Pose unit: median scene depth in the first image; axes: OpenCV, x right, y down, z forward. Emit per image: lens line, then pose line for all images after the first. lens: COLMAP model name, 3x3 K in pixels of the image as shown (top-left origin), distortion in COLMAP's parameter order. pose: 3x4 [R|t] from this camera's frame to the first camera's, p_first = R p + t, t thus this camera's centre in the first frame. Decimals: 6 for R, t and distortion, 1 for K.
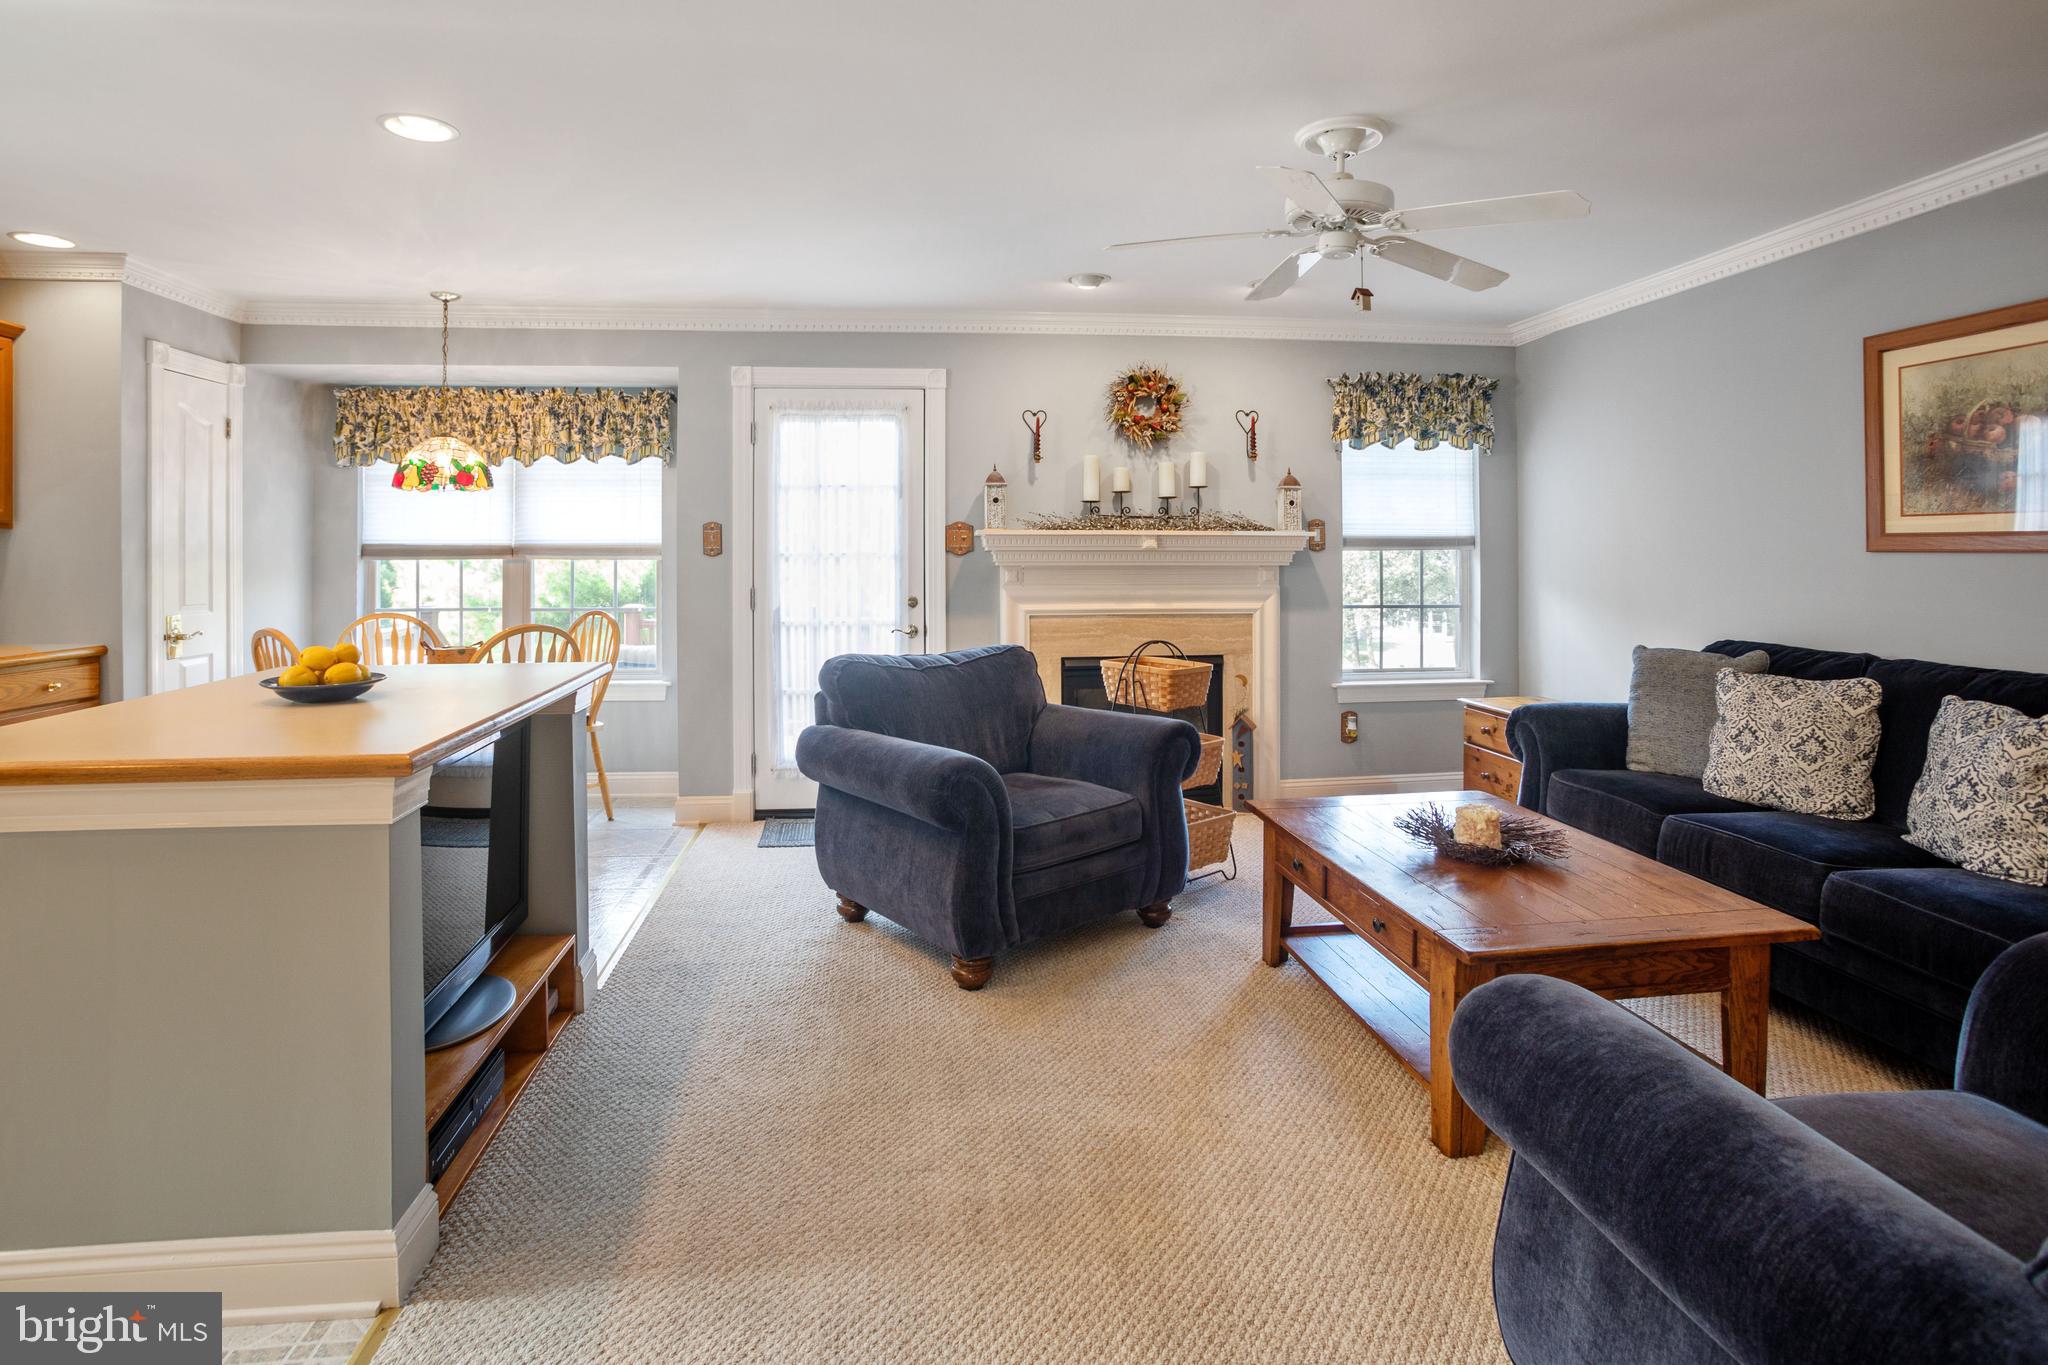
lens RADIAL K [[1030.3, 0, 1022.1], [0, 1030.3, 598.6], [0, 0, 1]] dist [-0.074949, 0.026538]
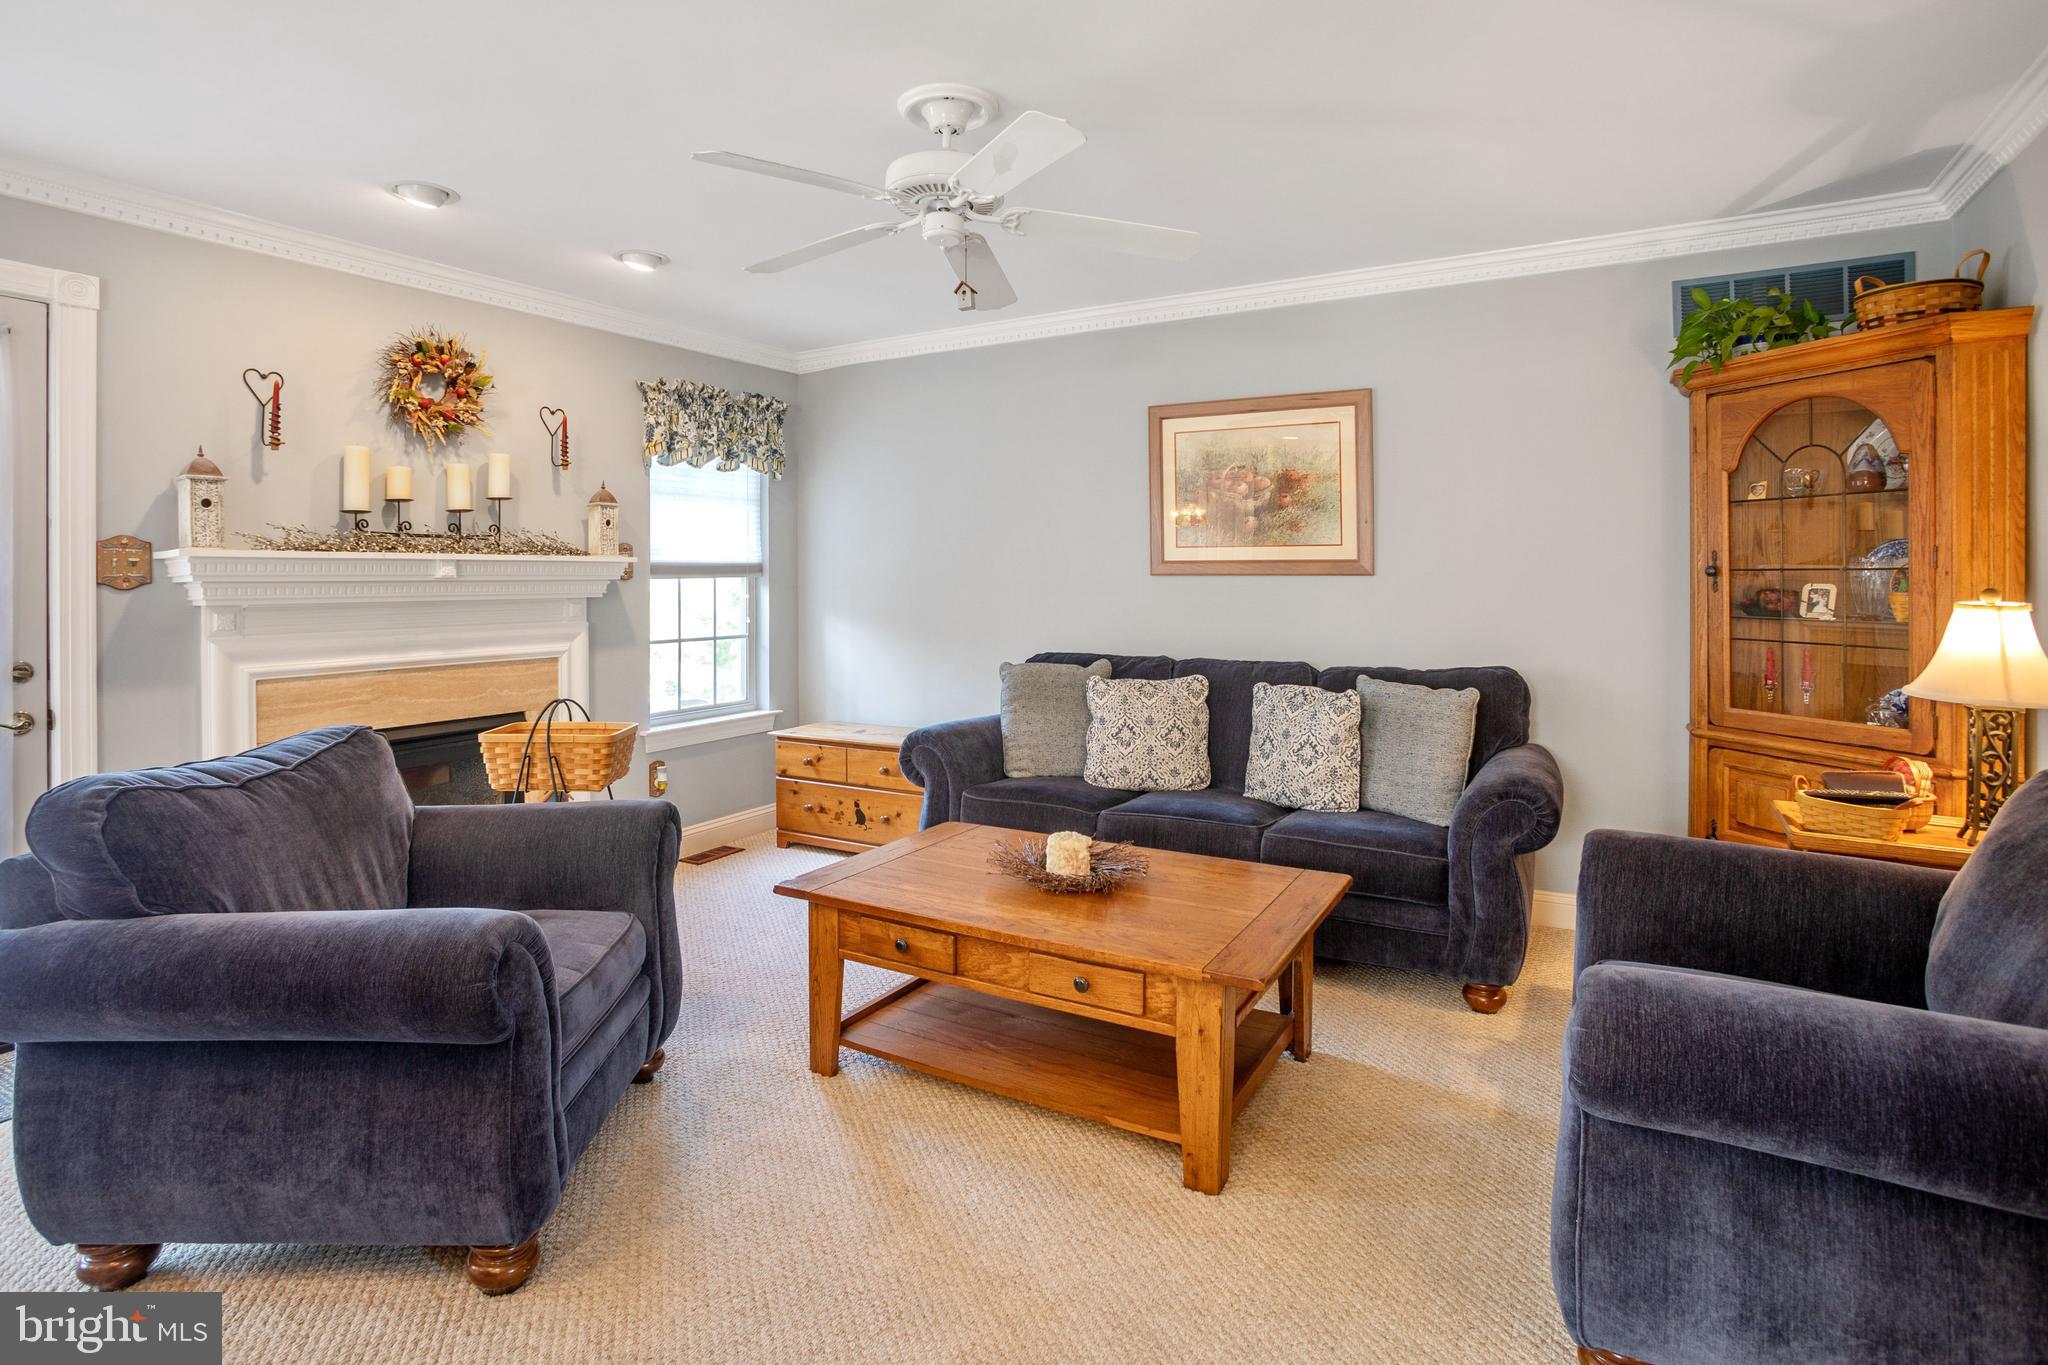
lens RADIAL K [[1030.3, 0, 1022.1], [0, 1030.3, 598.6], [0, 0, 1]] dist [-0.074949, 0.026538]
pose [[0.615669, -0.018964, 0.787776, -0.192395], [0.042871, 0.999036, -0.009455, -0.008726], [-0.786838, 0.039593, 0.615889, 0.222797]]
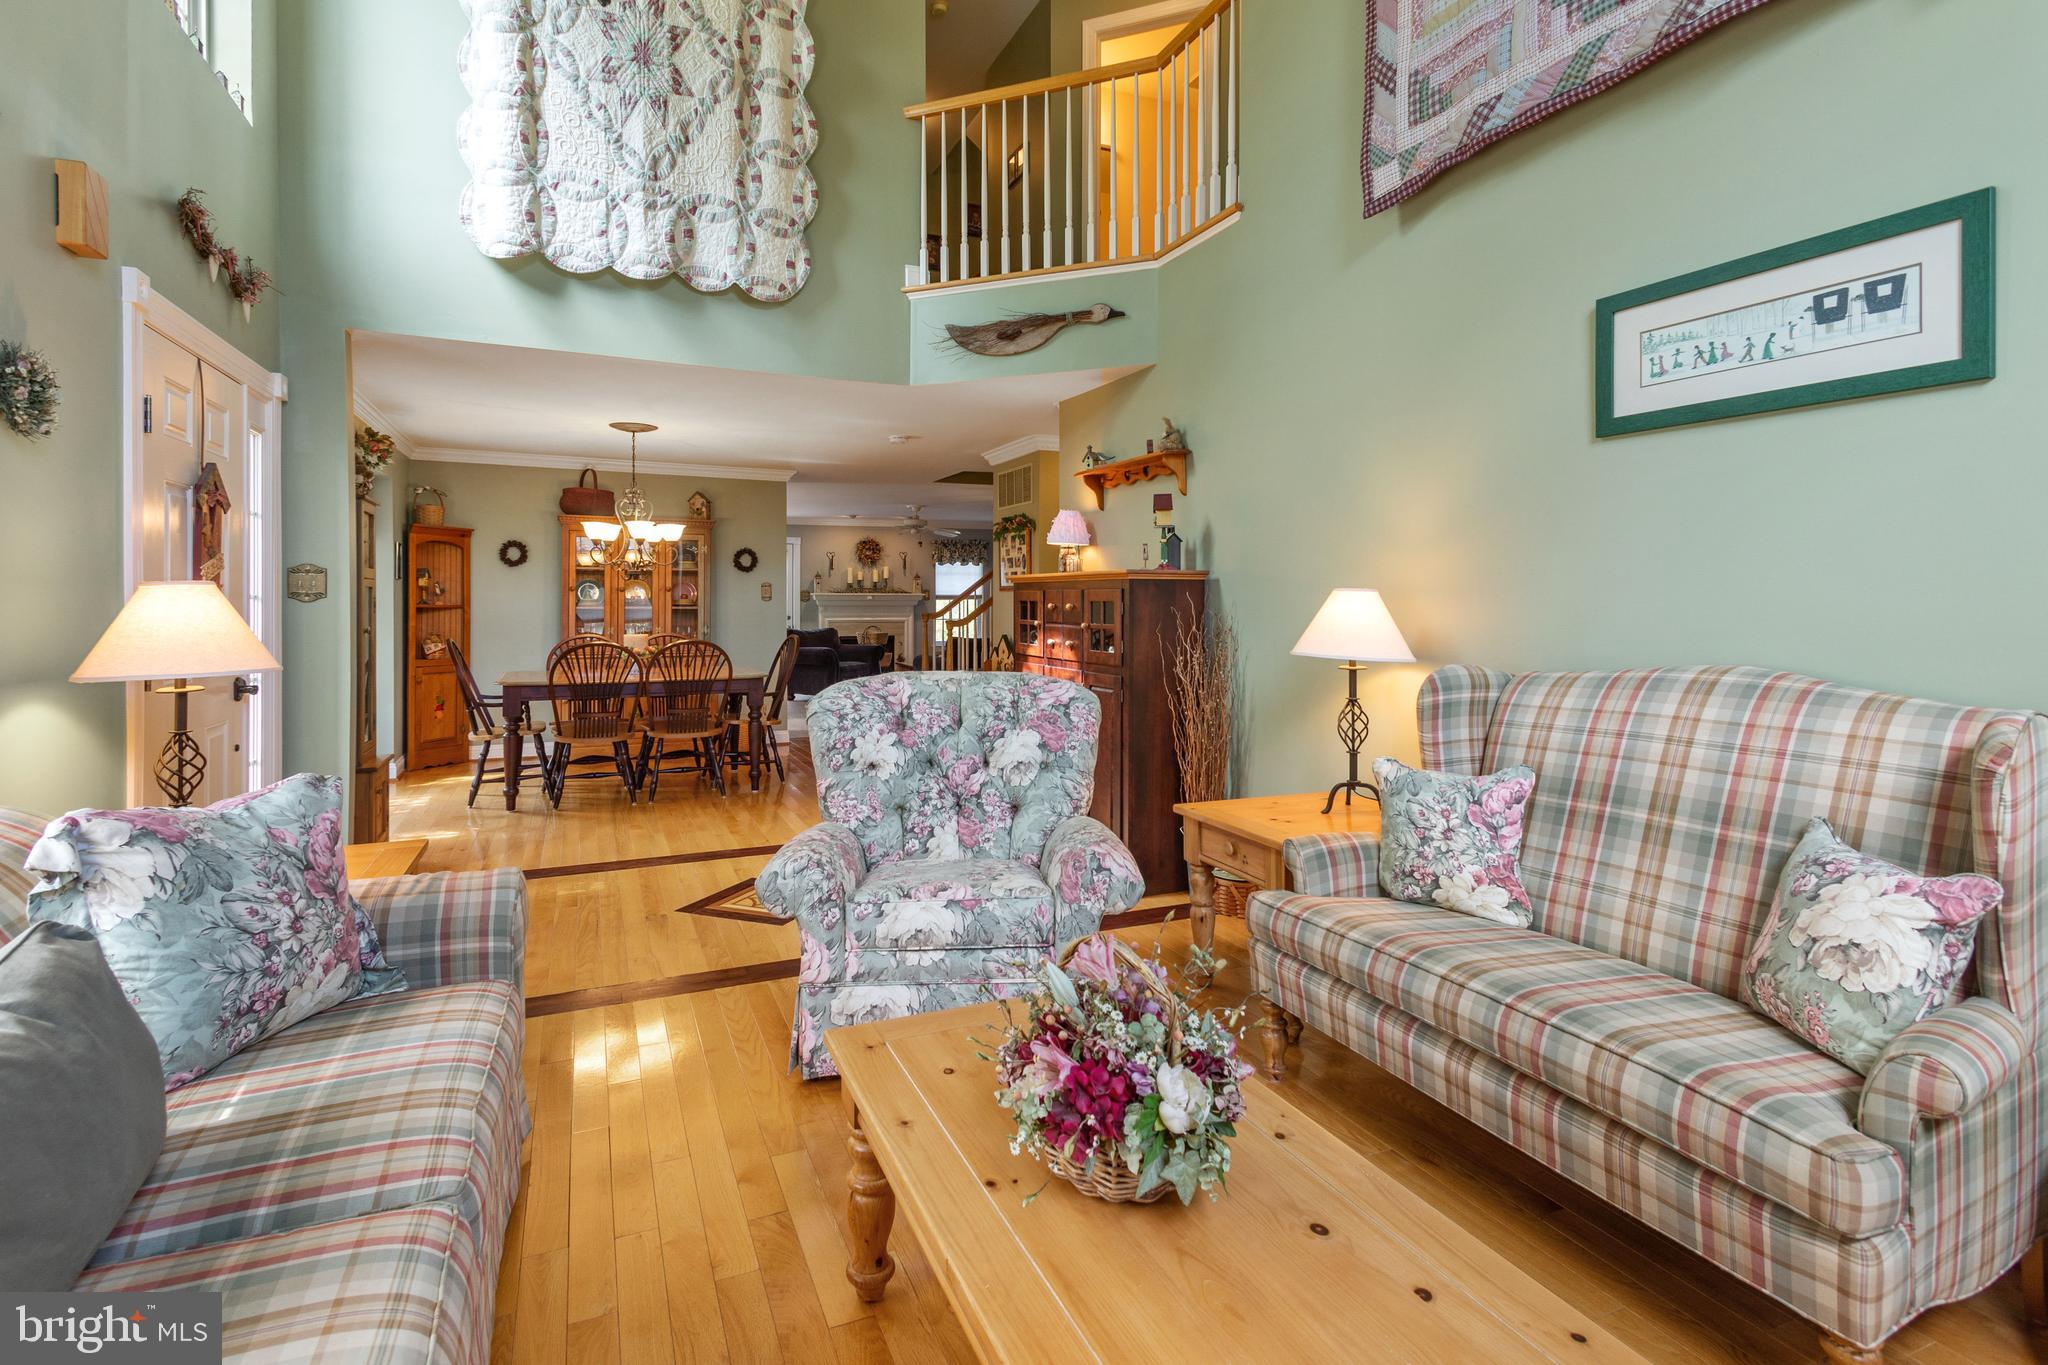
lens RADIAL K [[1030.3, 0, 1022.1], [0, 1030.3, 598.6], [0, 0, 1]] dist [-0.074949, 0.026538]
pose [[0.964386, 0.003005, 0.264483, -0.238439], [0.009821, 0.998839, -0.047157, 0.093774], [-0.264317, 0.048075, 0.963237, -1.989661]]
